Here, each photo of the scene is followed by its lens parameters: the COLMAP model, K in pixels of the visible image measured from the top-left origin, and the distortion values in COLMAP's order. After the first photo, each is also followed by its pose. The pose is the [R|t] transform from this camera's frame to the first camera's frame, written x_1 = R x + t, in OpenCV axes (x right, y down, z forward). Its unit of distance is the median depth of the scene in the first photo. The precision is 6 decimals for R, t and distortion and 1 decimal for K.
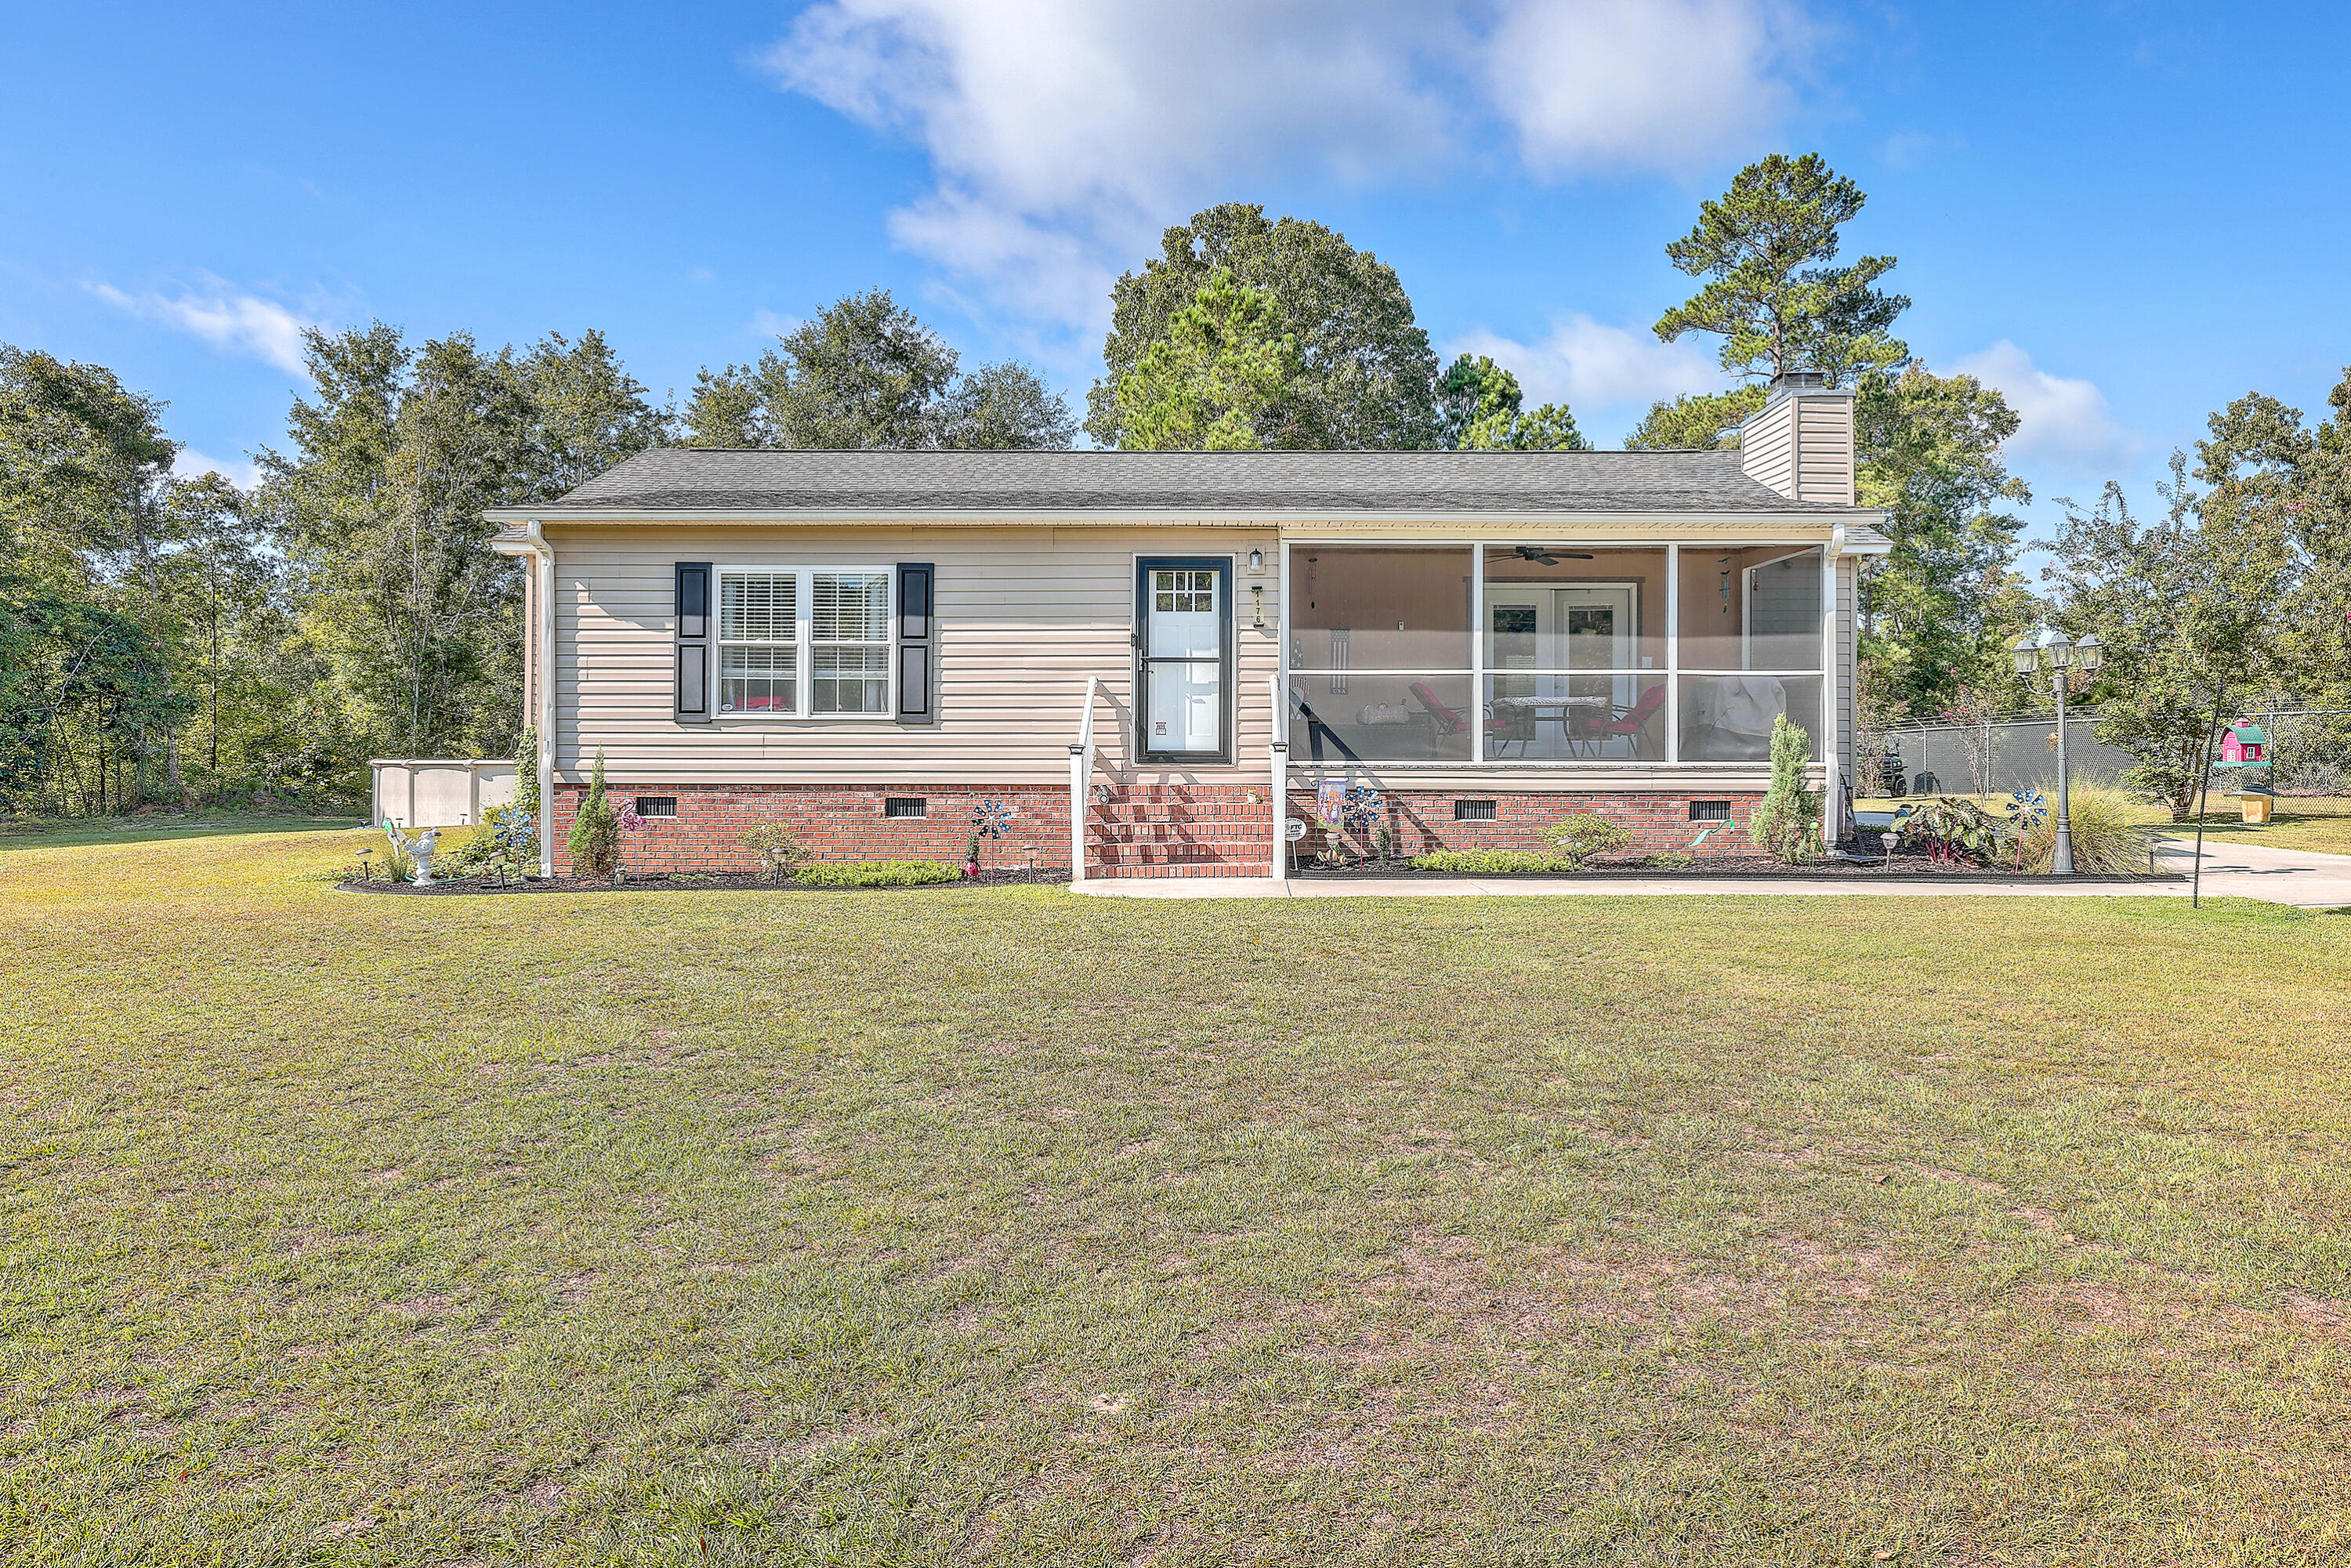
lens RADIAL K [[1524.3, 0, 1163.3], [0, 1524.3, 735.7], [0, 0, 1]] dist [0.005451, 0.001401]
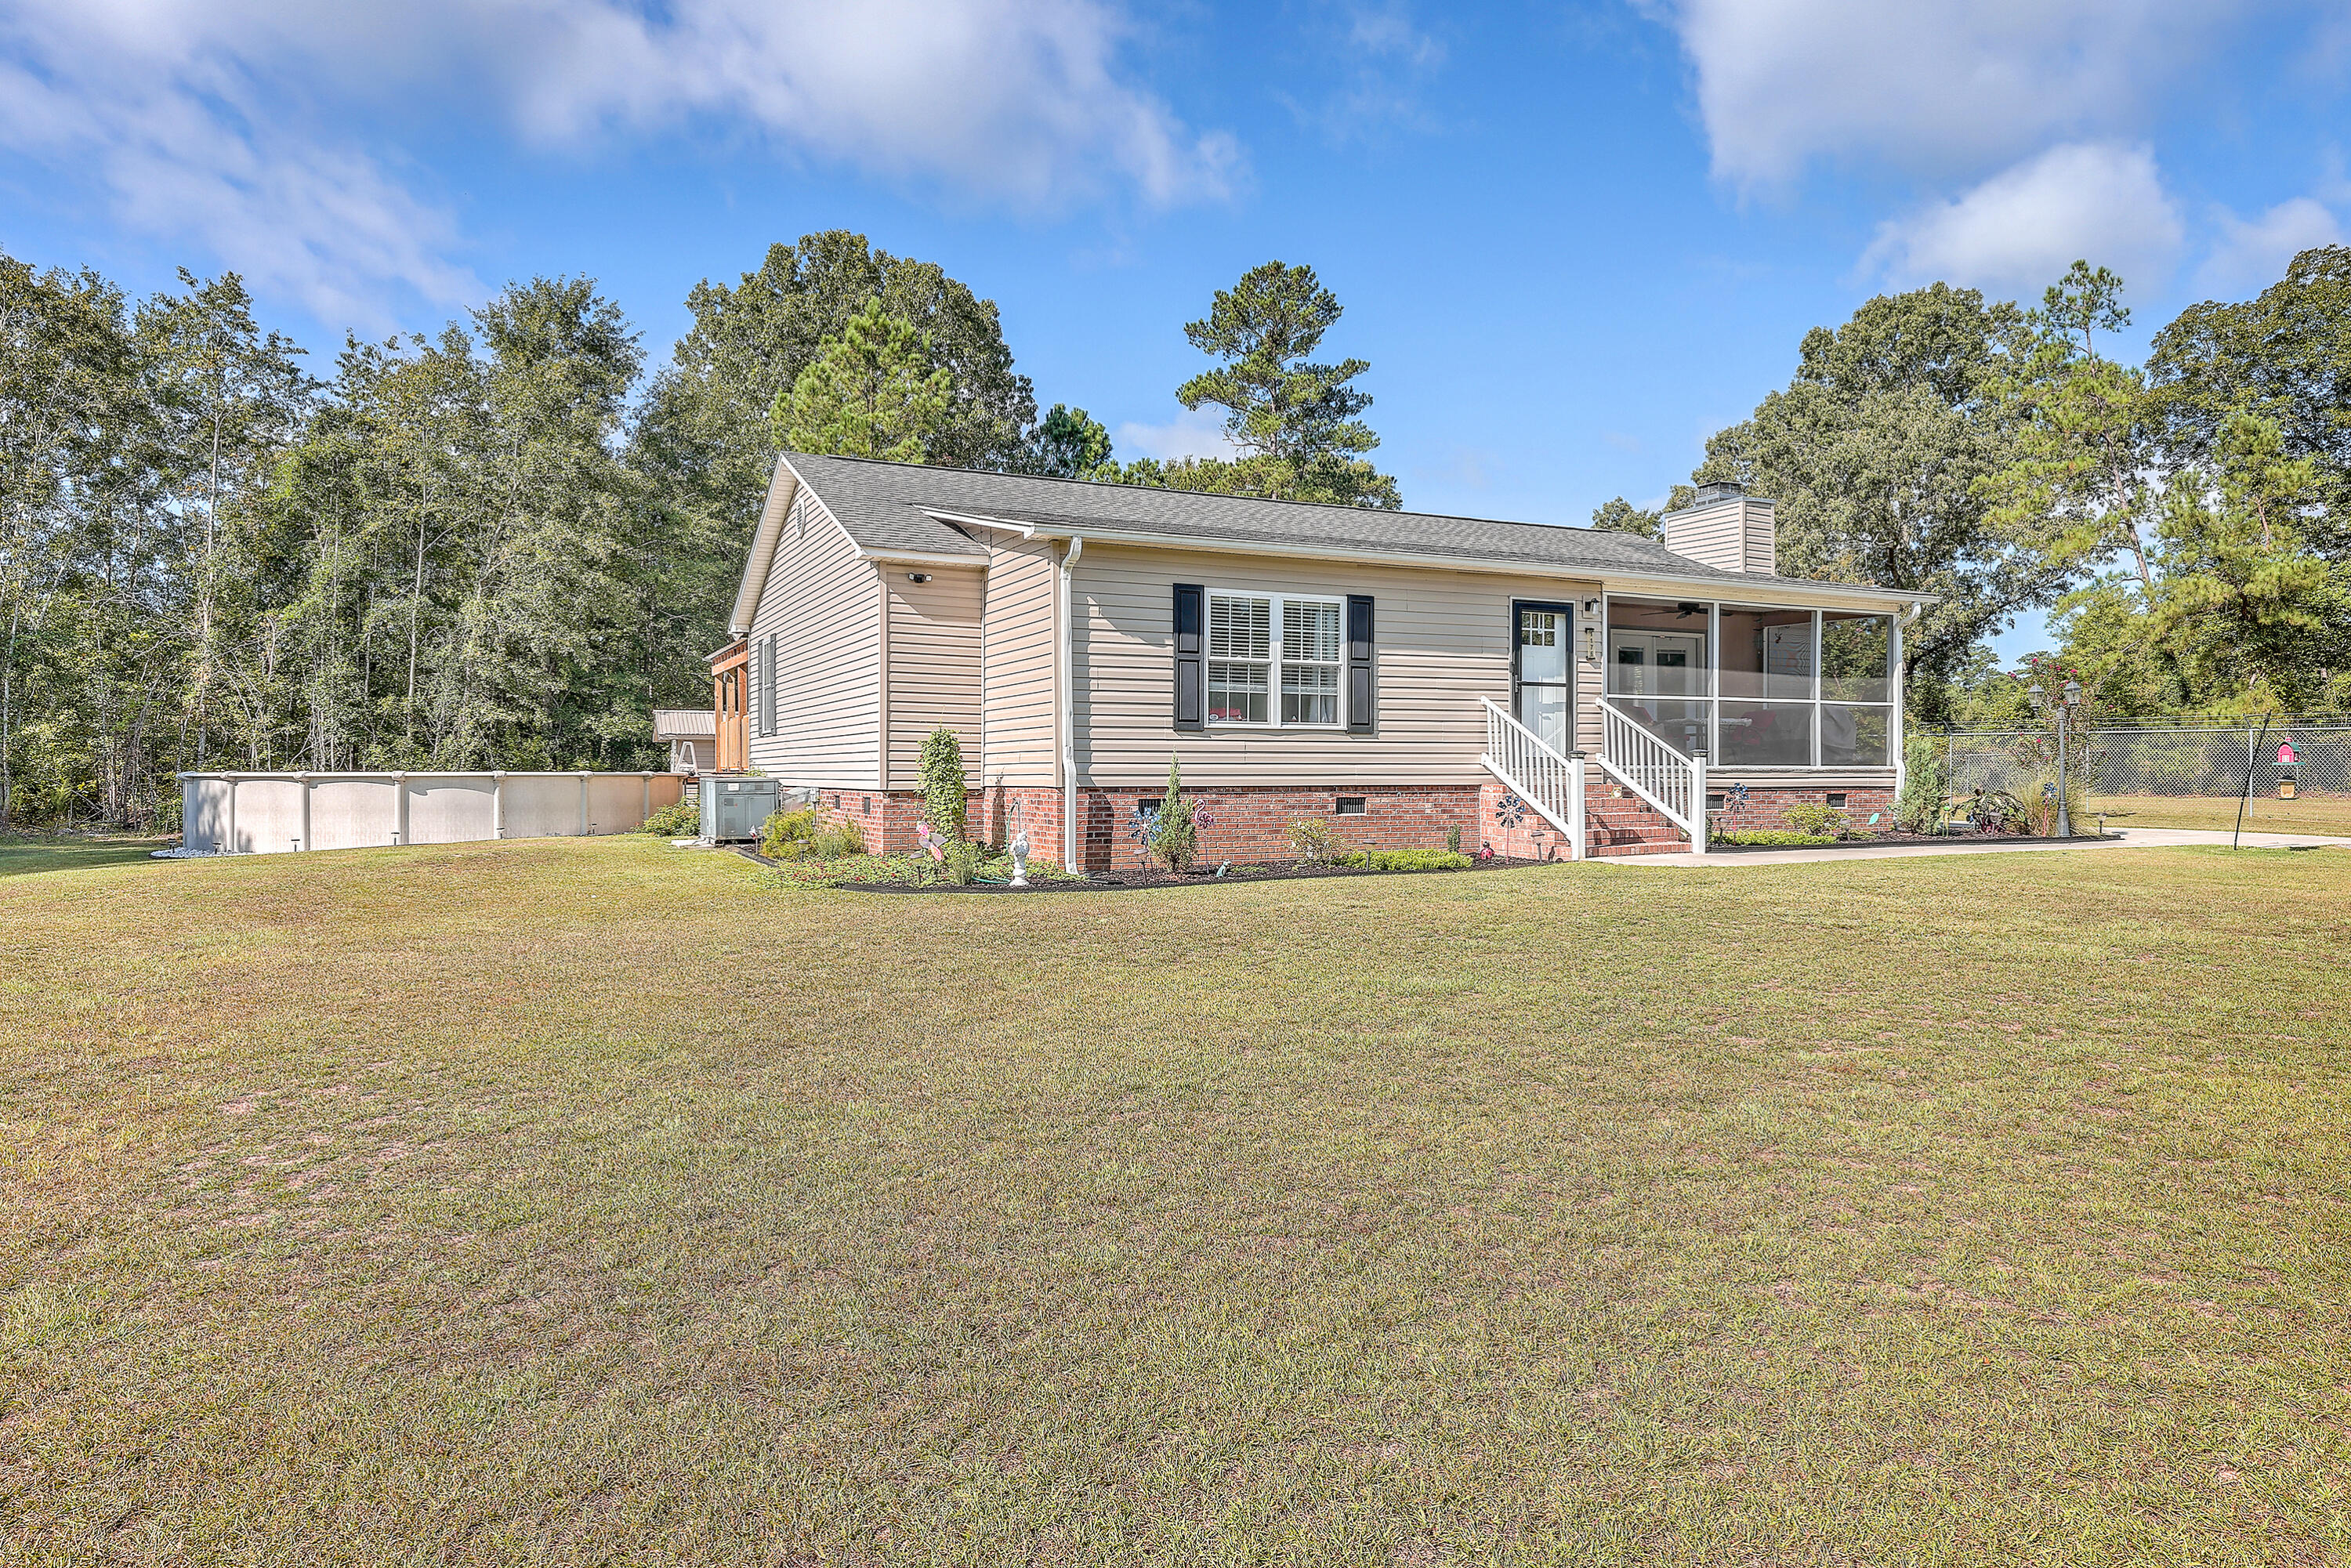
lens RADIAL K [[1457.7, 0, 1184.7], [0, 1457.7, 778.7], [0, 0, 1]] dist [0.006033, 0.001102]
pose [[0.893043, -0.005224, 0.449941, -0.782621], [-0.002602, 0.999856, 0.016774, 0.008244], [-0.449964, -0.016150, 0.892901, 0.064593]]
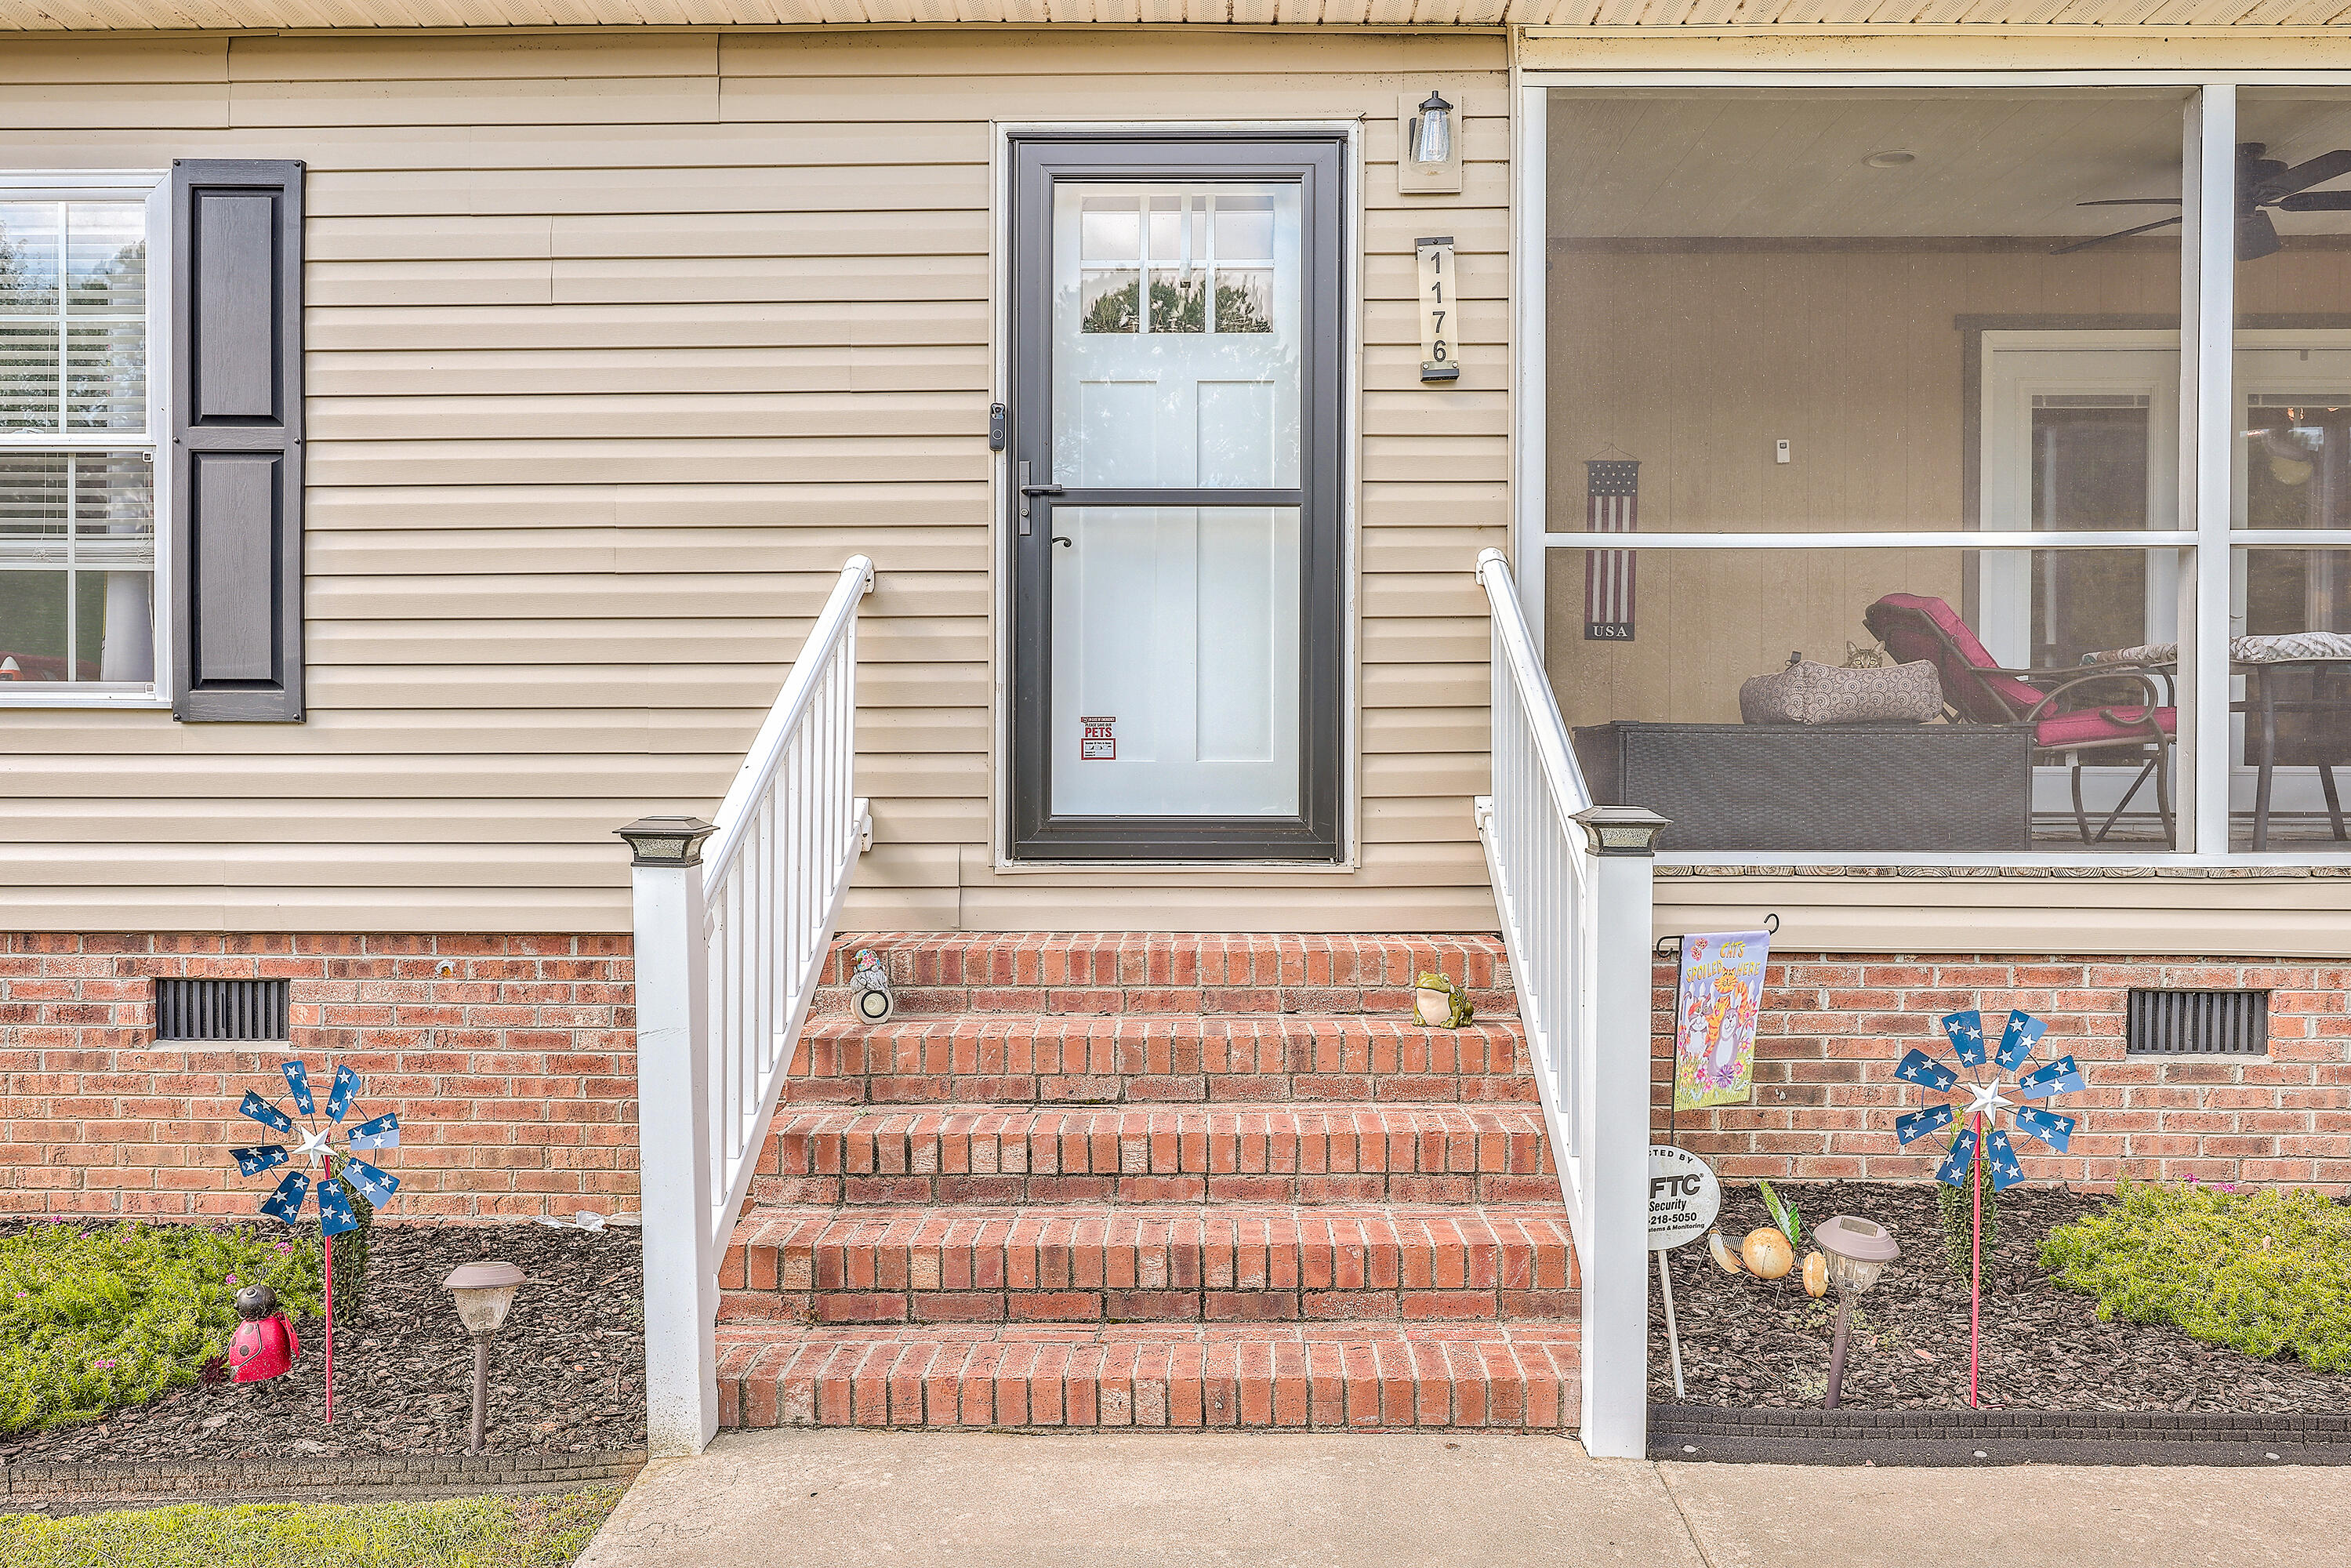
lens RADIAL K [[1801.9, 0, 1173.3], [0, 1801.9, 778.9], [0, 0, 1]] dist [-0.016766, -0.005435]
pose [[0.999998, -0.000747, 0.002041, 0.012265], [0.000696, 0.999697, 0.024602, -0.005267], [-0.002058, -0.024601, 0.999695, 0.659554]]
